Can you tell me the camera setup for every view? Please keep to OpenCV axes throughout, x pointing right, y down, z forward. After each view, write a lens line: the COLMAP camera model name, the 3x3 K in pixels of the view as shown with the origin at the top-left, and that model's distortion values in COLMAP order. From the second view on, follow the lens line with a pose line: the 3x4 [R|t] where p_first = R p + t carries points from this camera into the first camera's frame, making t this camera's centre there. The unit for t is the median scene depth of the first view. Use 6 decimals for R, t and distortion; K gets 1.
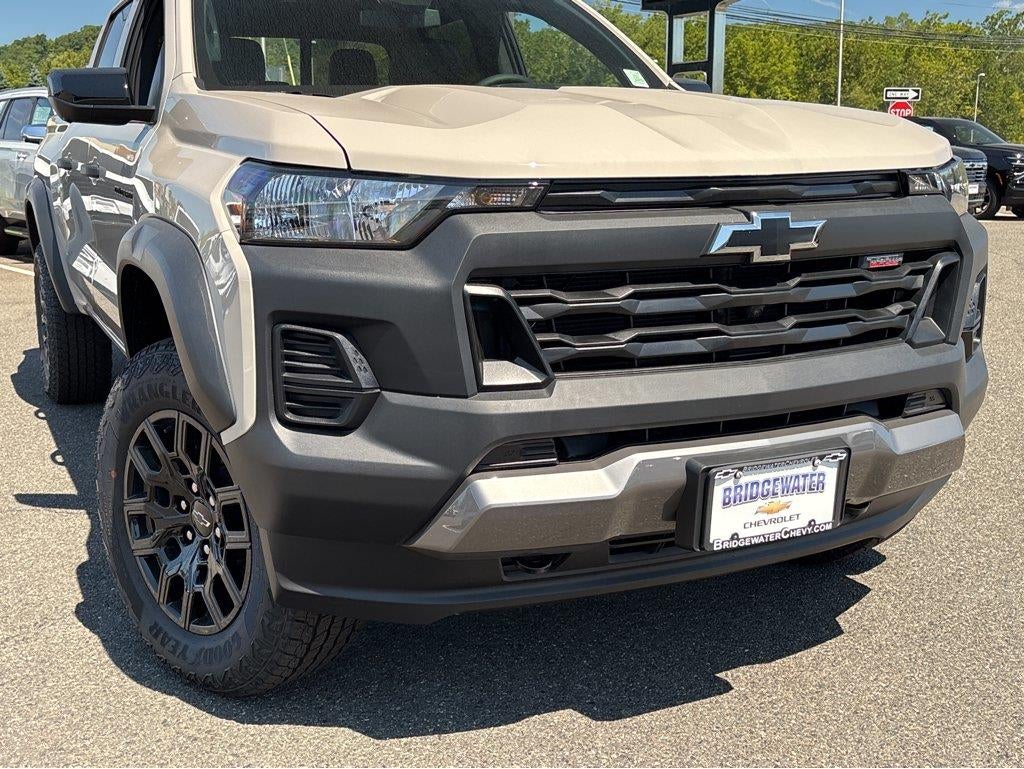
lens RADIAL K [[1151.2, 0, 507.1], [0, 1151.2, 387.2], [0, 0, 1]] dist [0.150440, -0.434102]
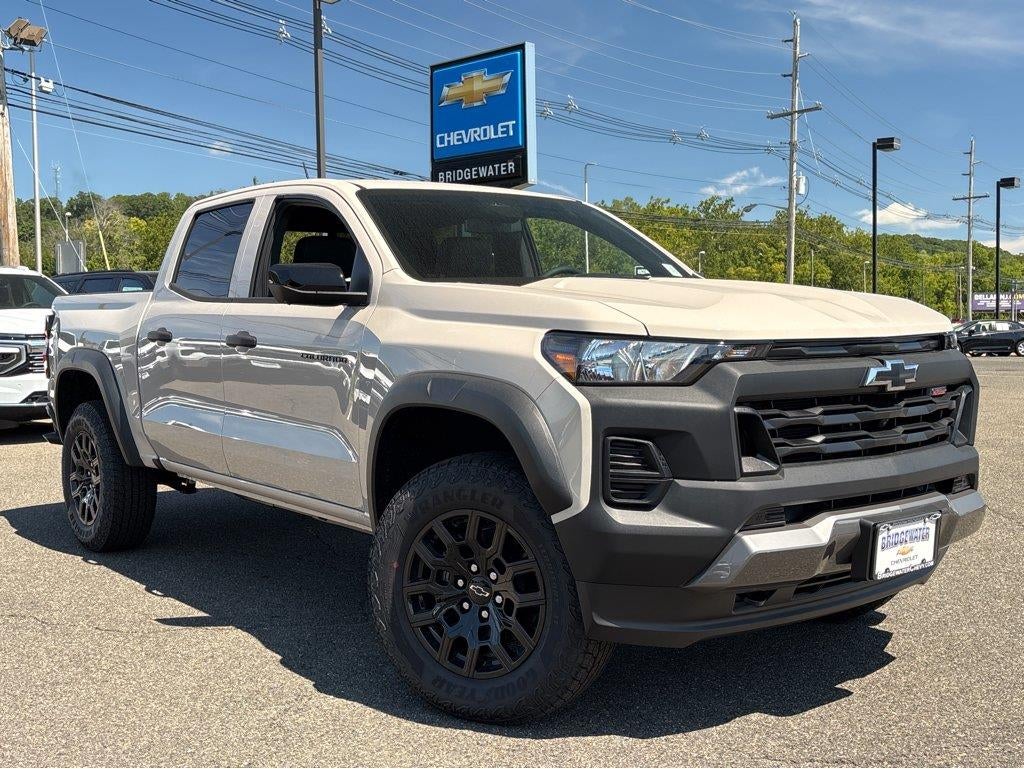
lens RADIAL K [[1151.2, 0, 507.1], [0, 1151.2, 387.2], [0, 0, 1]] dist [0.150440, -0.434102]
pose [[0.977025, -0.018728, 0.212299, -0.610082], [0.049109, 0.989109, -0.138750, 0.078909], [-0.207389, 0.145988, 0.967304, -0.410027]]
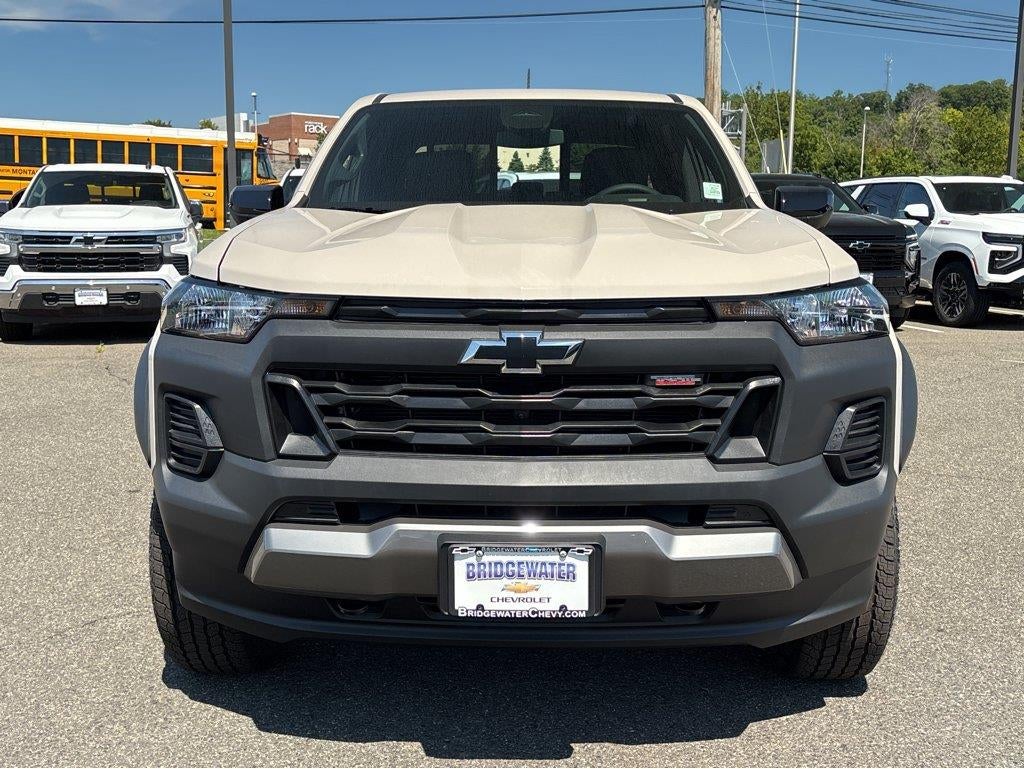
lens RADIAL K [[1148.3, 0, 512.0], [0, 1148.3, 384.5], [0, 0, 1]] dist [0.180606, -0.531800]
pose [[0.898340, 0.076462, -0.432596, 0.704964], [-0.101100, 0.994288, -0.034204, -0.055846], [0.427509, 0.074462, 0.900939, -0.040658]]
